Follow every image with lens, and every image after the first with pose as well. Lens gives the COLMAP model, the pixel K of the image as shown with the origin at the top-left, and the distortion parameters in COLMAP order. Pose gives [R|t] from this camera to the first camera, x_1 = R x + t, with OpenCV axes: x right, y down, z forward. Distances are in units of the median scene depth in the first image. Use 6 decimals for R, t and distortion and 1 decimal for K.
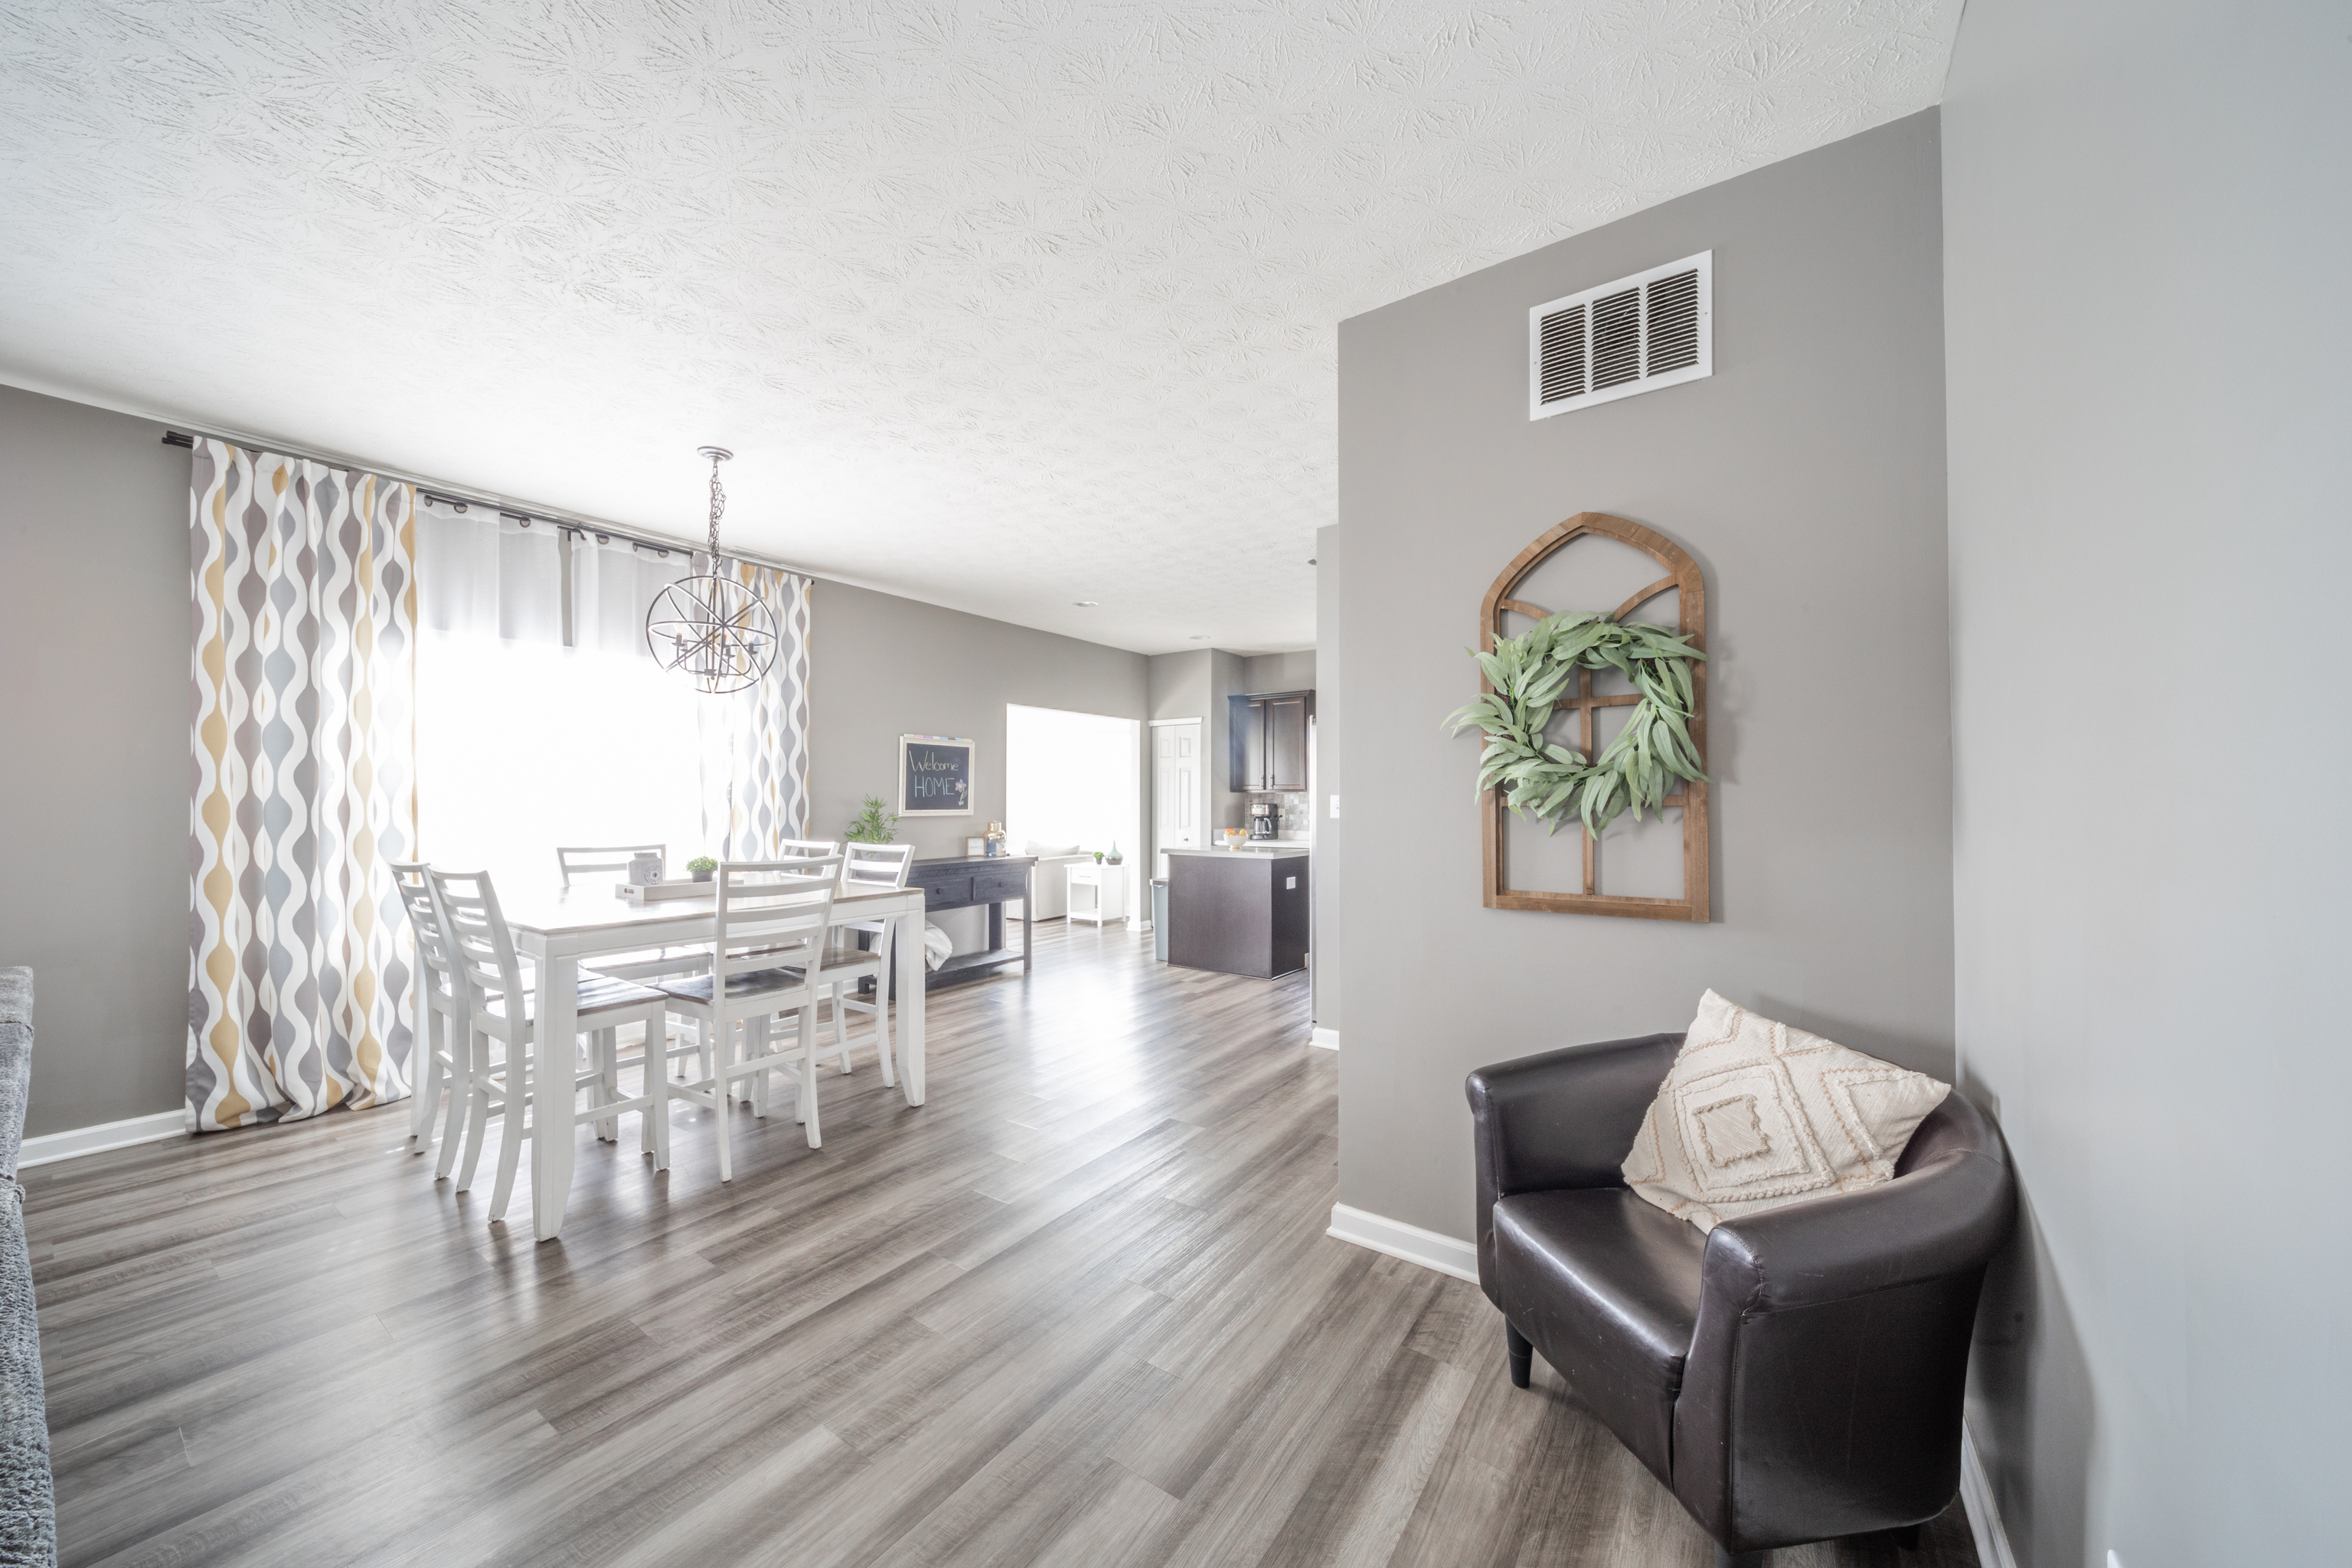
lens RADIAL K [[833.9, 0, 1174.3], [0, 833.9, 785.1], [0, 0, 1]] dist [0.001885, -0.001245]
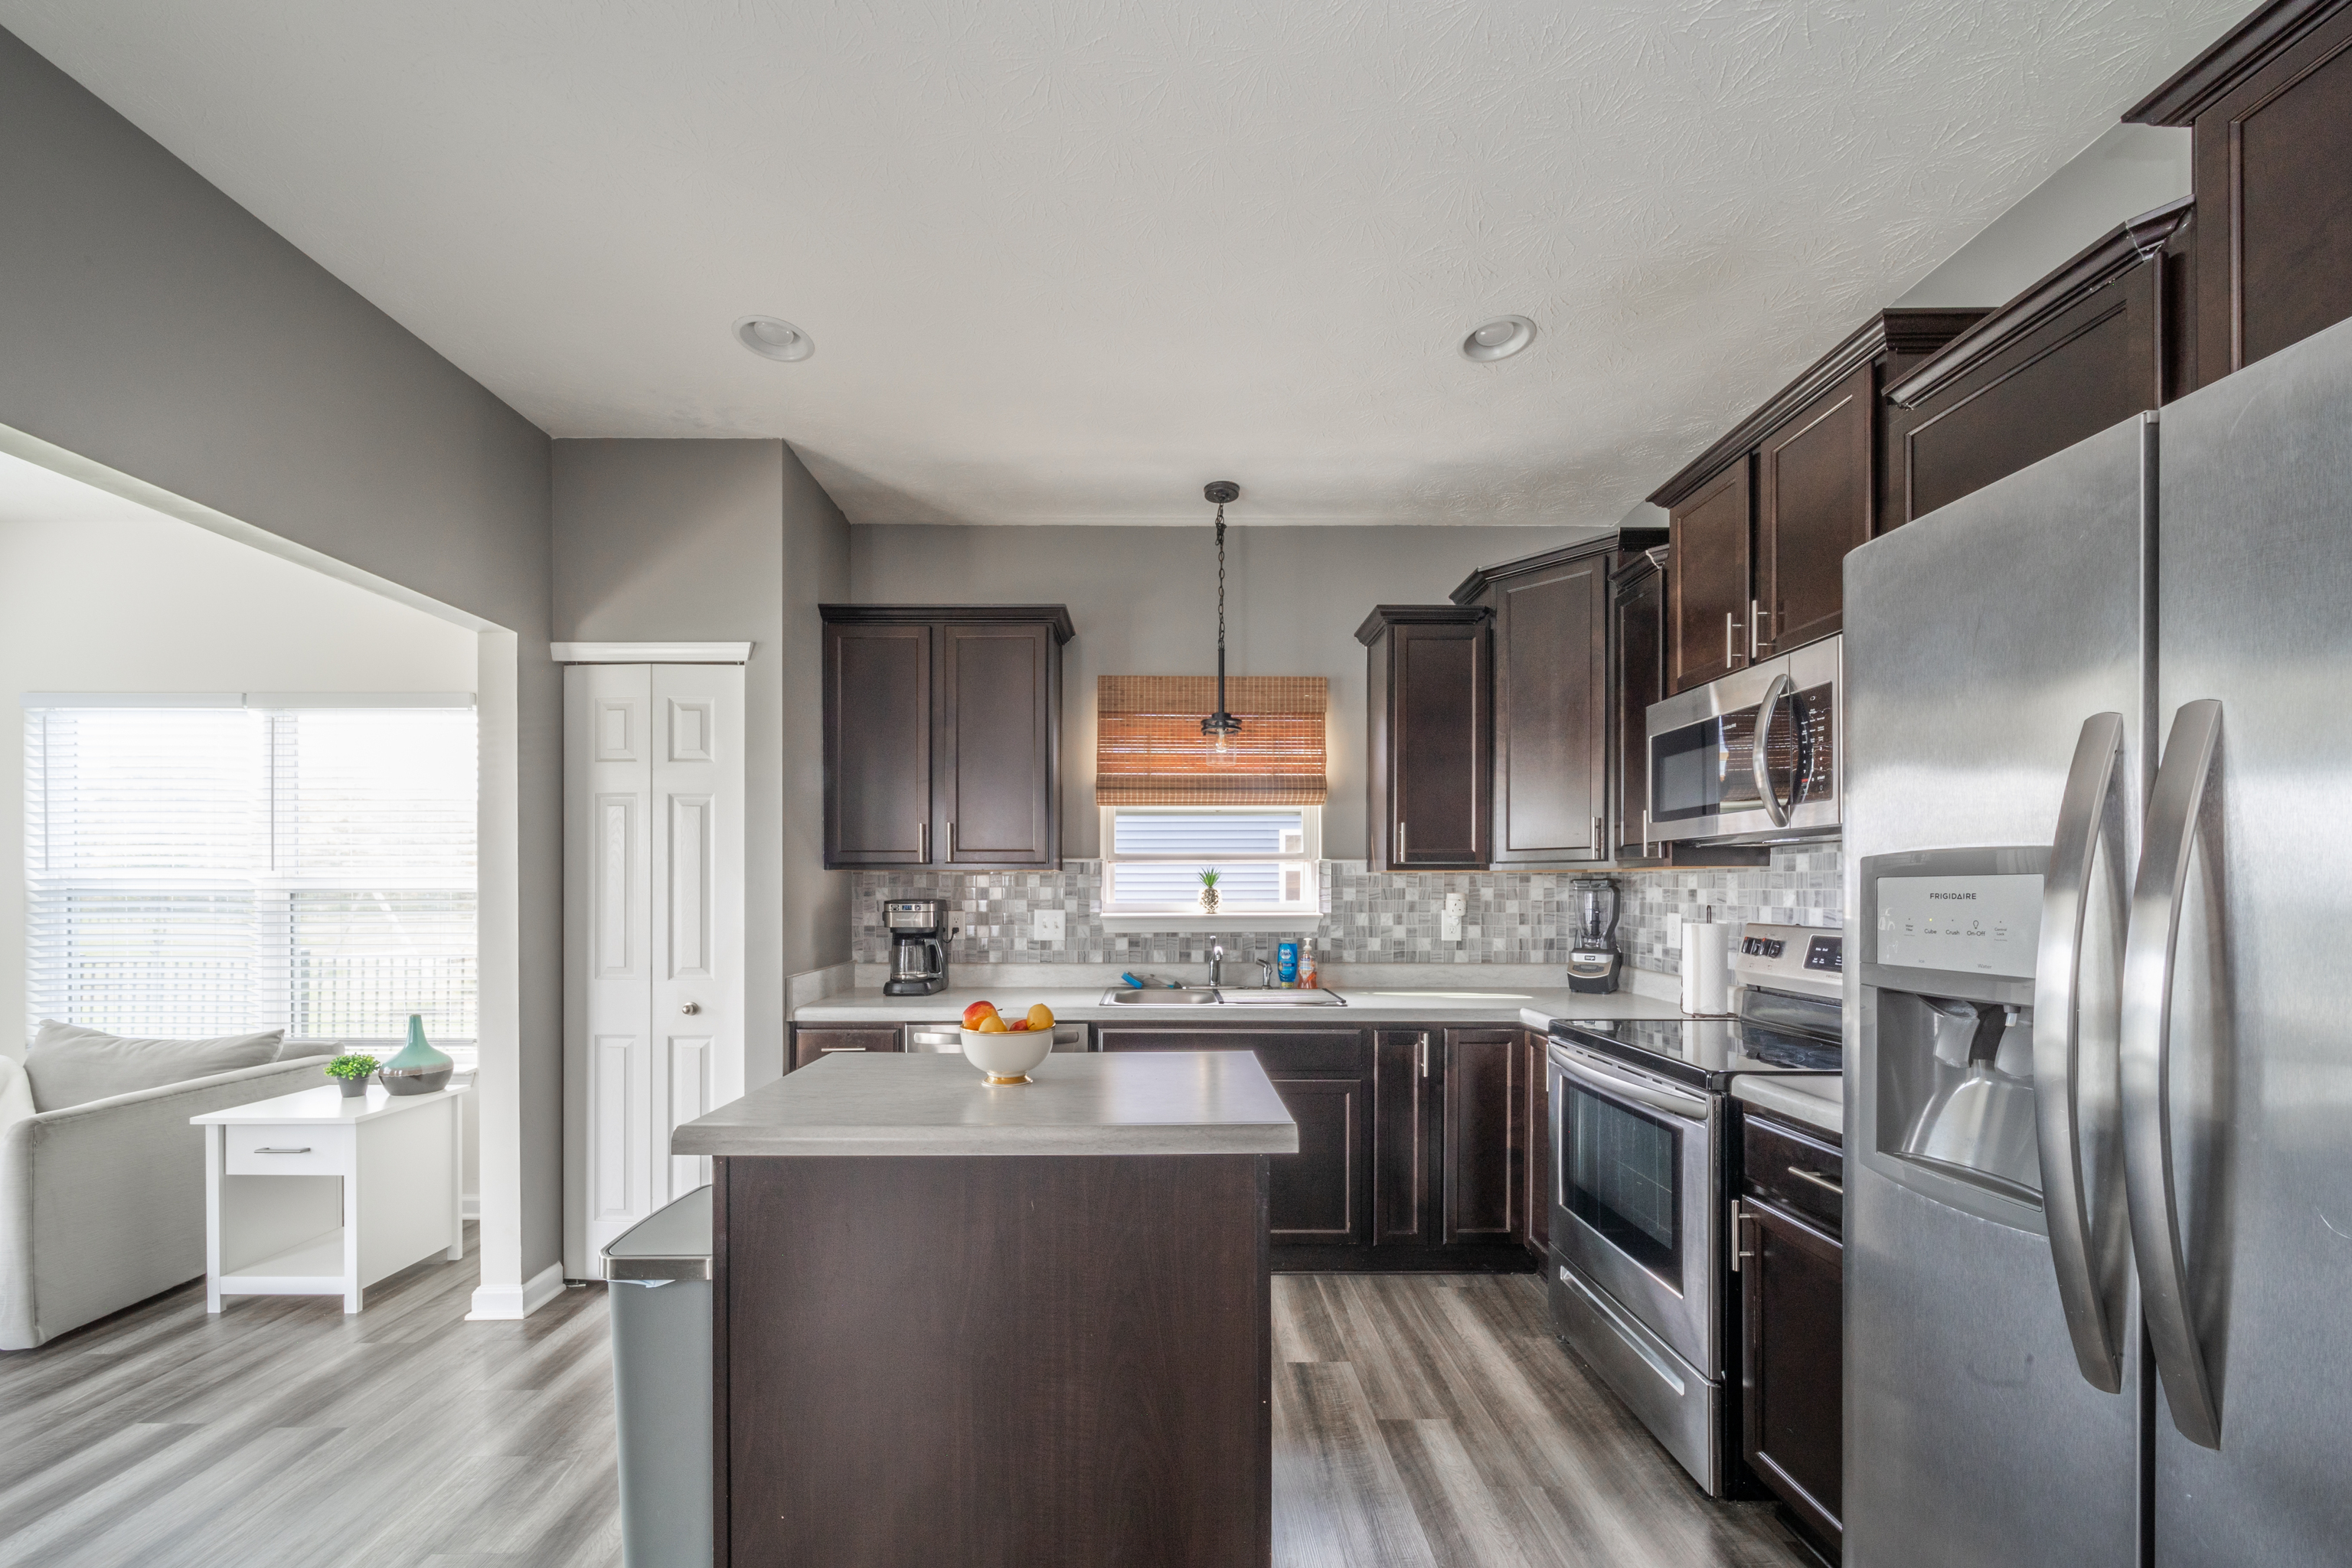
lens RADIAL K [[833.9, 0, 1134.3], [0, 833.9, 890.3], [0, 0, 1]] dist [0.001885, -0.001245]
pose [[0.817497, -0.003317, 0.575924, -0.034056], [-0.006356, 0.999871, 0.014780, 0.012007], [-0.575898, -0.015743, 0.817370, 0.631289]]
